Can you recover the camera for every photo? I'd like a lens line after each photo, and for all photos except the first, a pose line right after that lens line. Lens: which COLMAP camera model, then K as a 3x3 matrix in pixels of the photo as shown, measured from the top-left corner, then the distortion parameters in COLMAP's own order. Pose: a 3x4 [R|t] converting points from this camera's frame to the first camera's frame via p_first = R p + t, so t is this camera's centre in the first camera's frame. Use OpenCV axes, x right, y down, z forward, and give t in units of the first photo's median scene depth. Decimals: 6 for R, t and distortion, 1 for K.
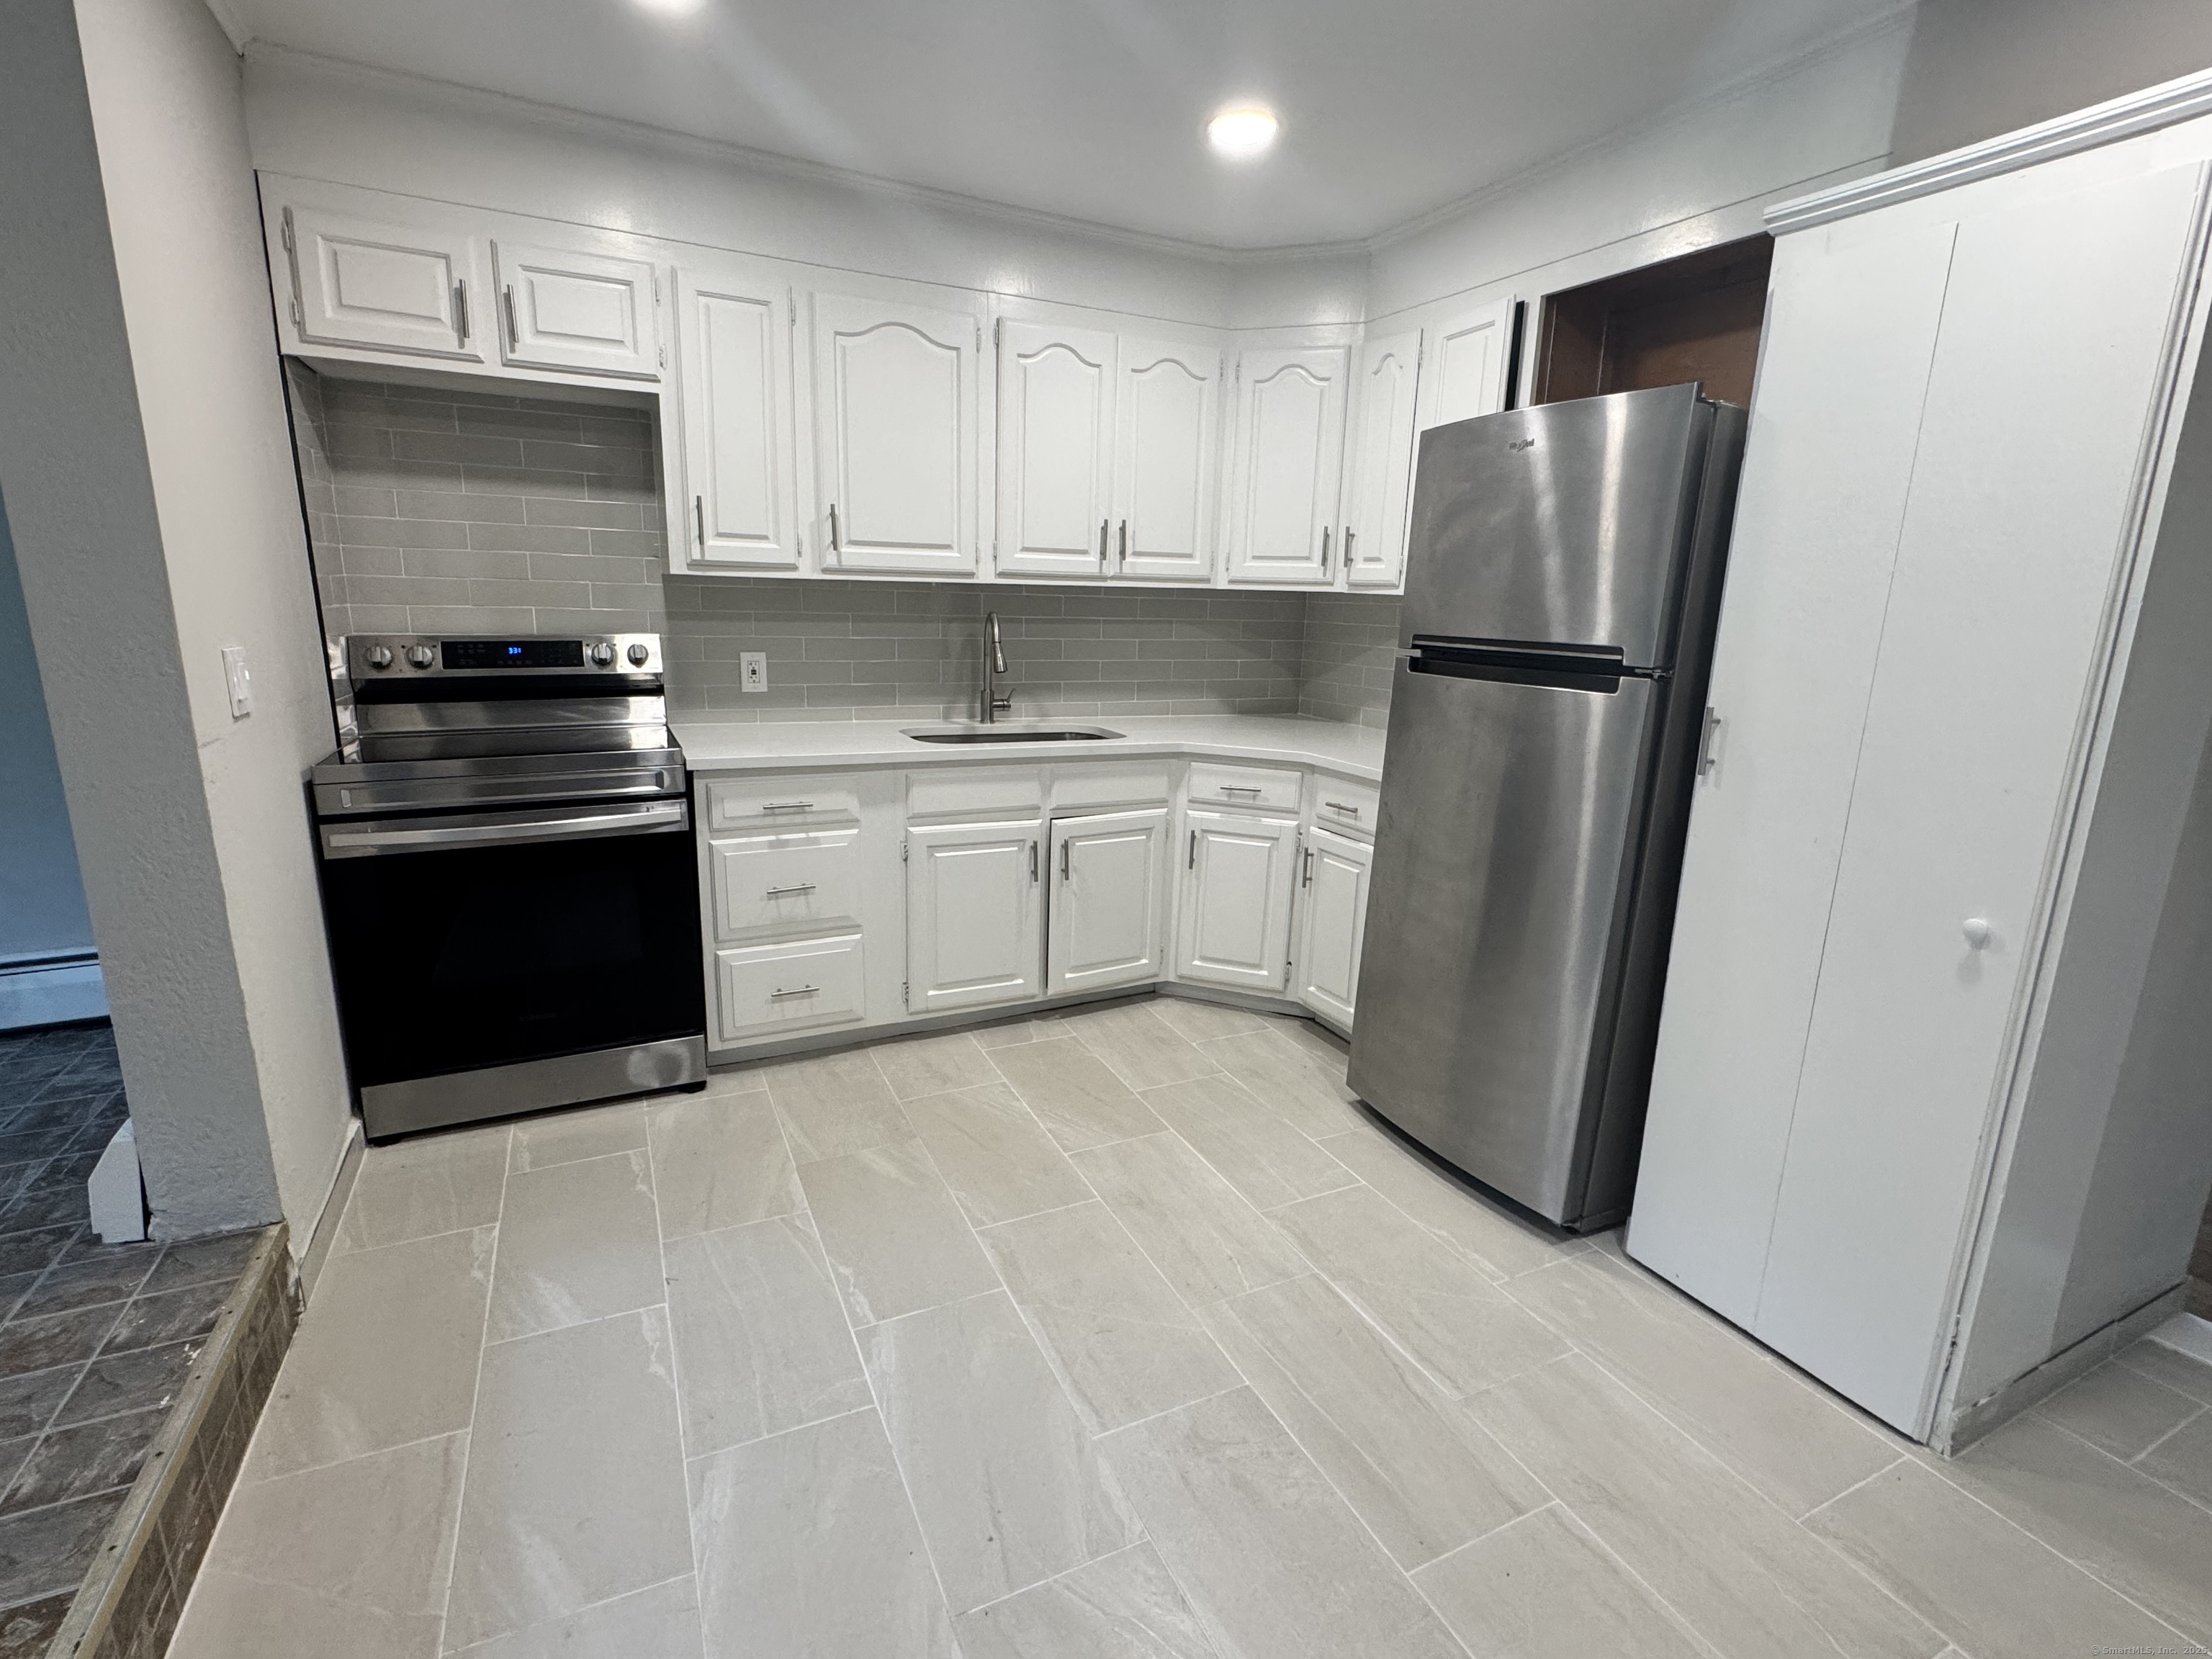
lens RADIAL K [[1042.3, 0, 1106.0], [0, 1042.3, 829.5], [0, 0, 1]] dist [-0.002684, 0.000500]
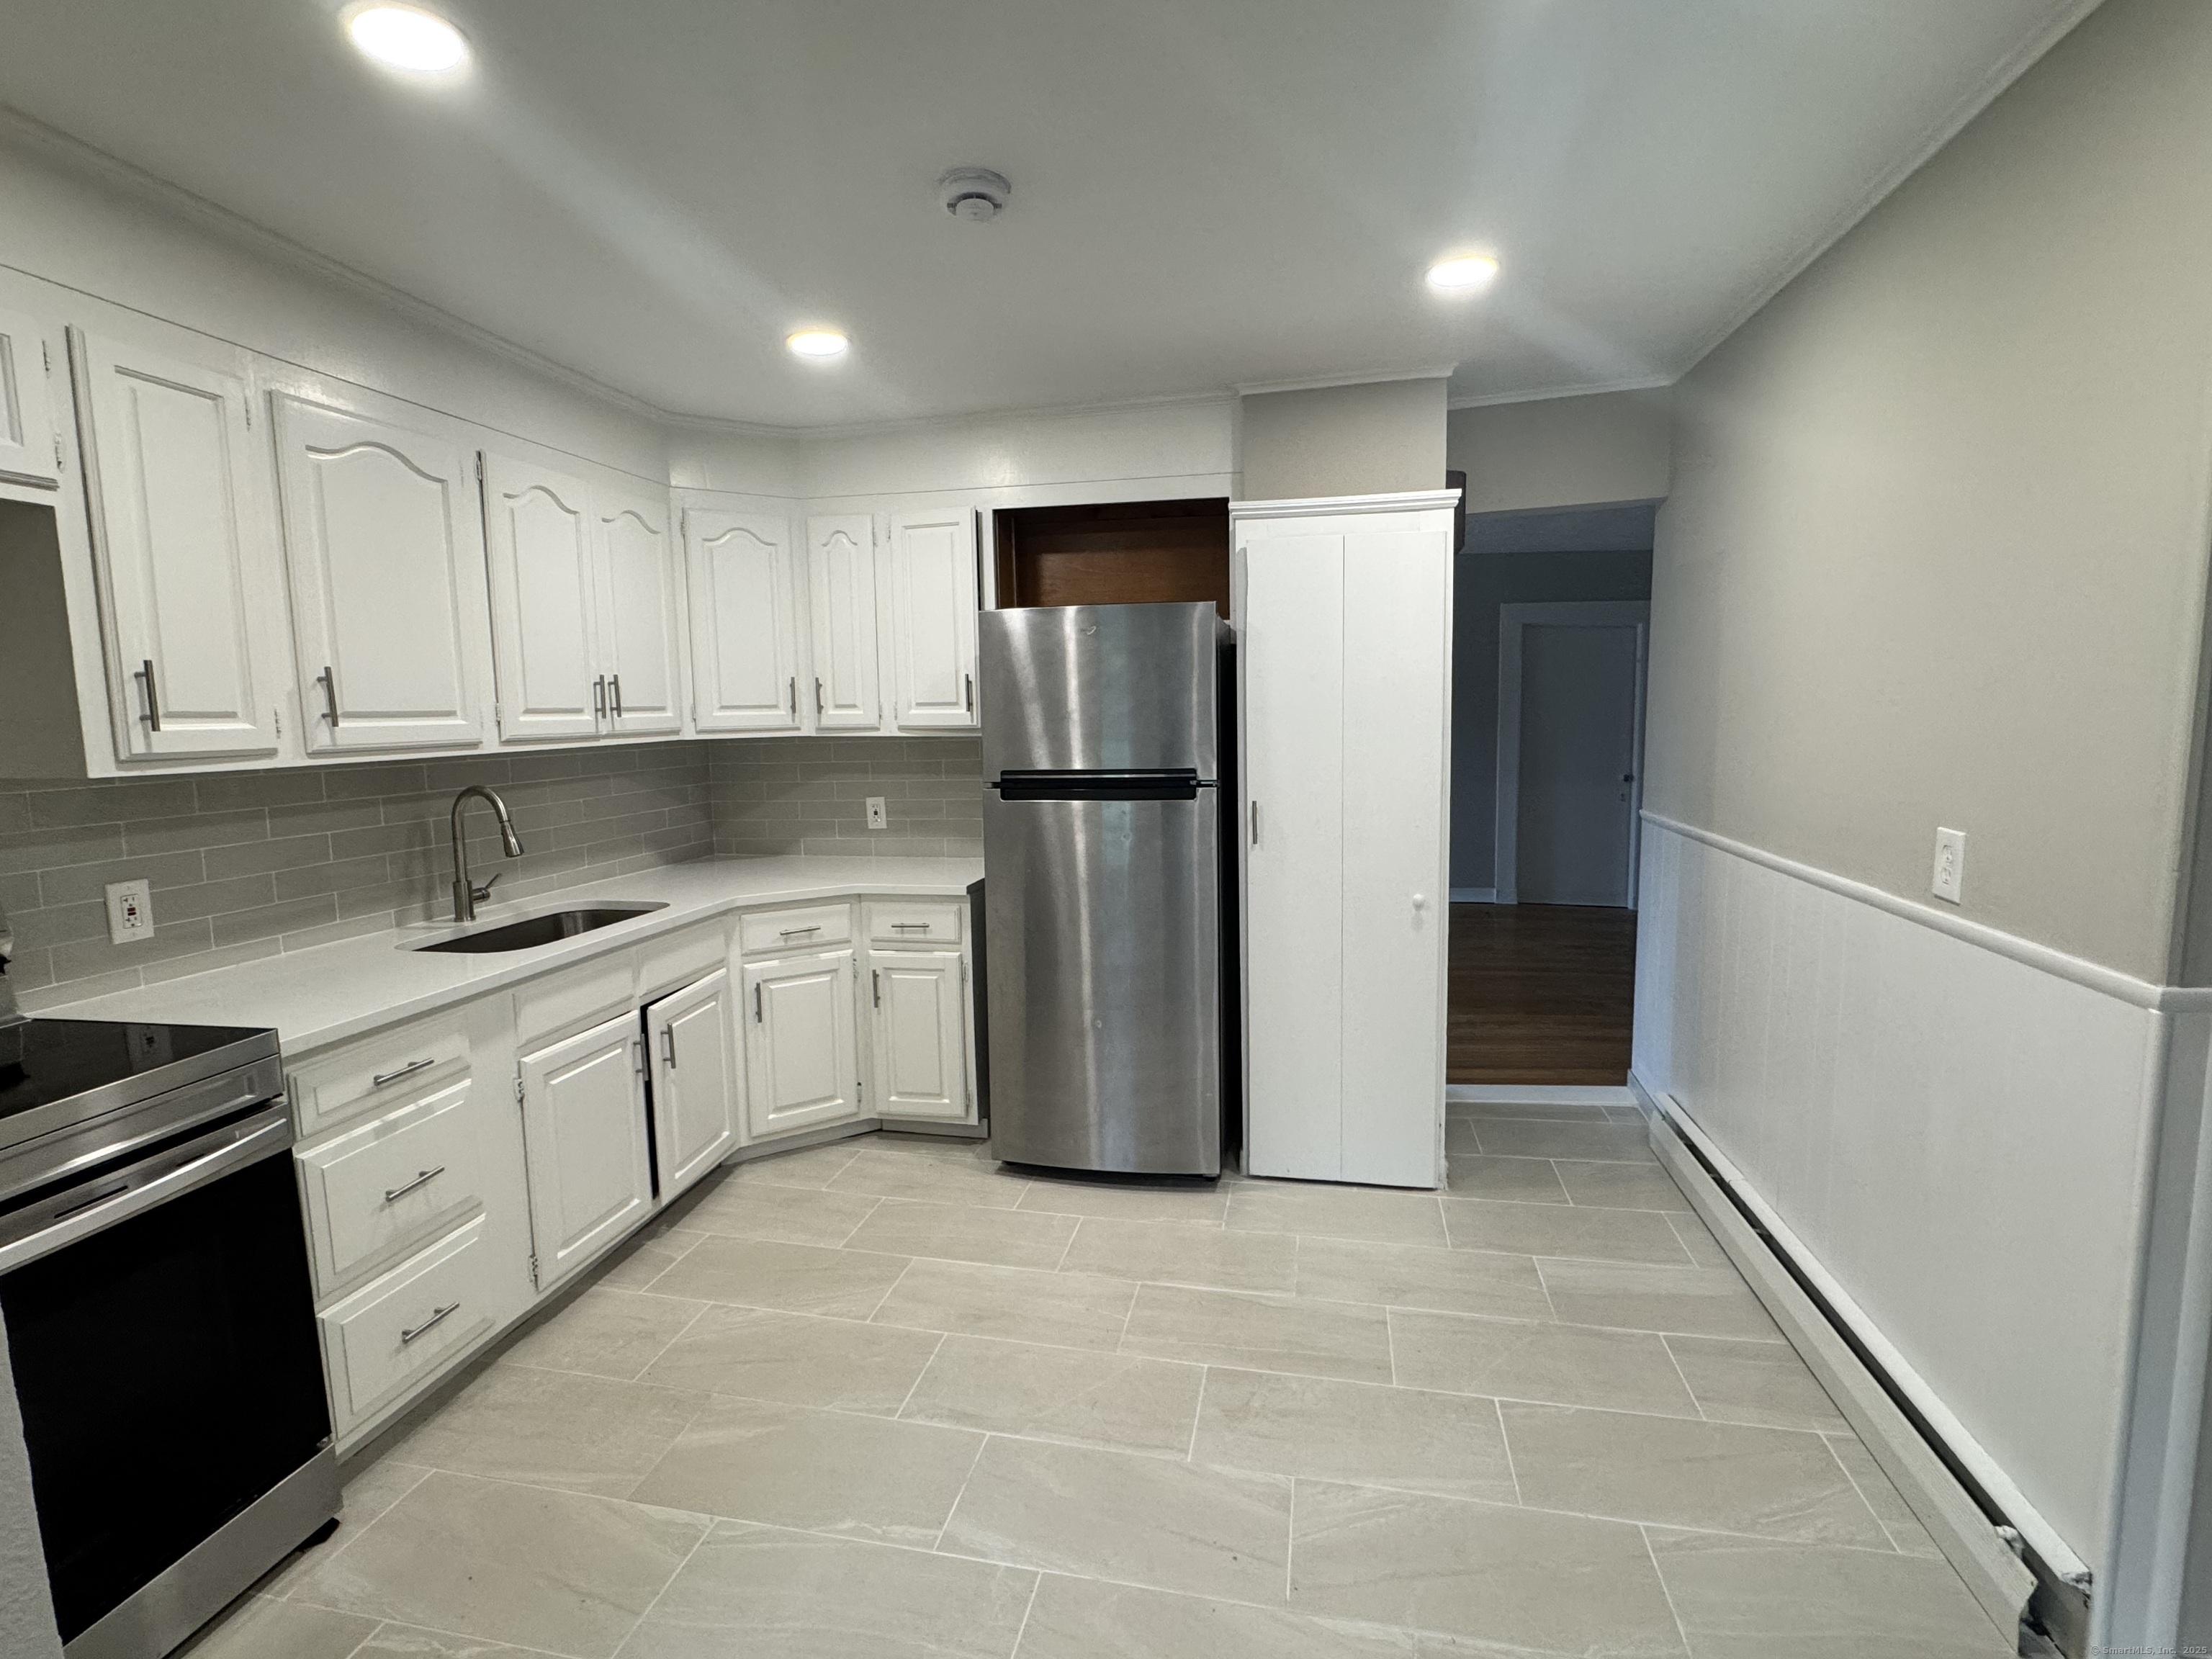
lens RADIAL K [[1042.3, 0, 1106.0], [0, 1042.3, 829.5], [0, 0, 1]] dist [-0.002684, 0.000500]
pose [[0.610134, -0.131571, 0.781297, -0.489220], [0.210595, 0.977573, 0.000165, -0.075247], [-0.763797, 0.164437, 0.624159, 0.116659]]
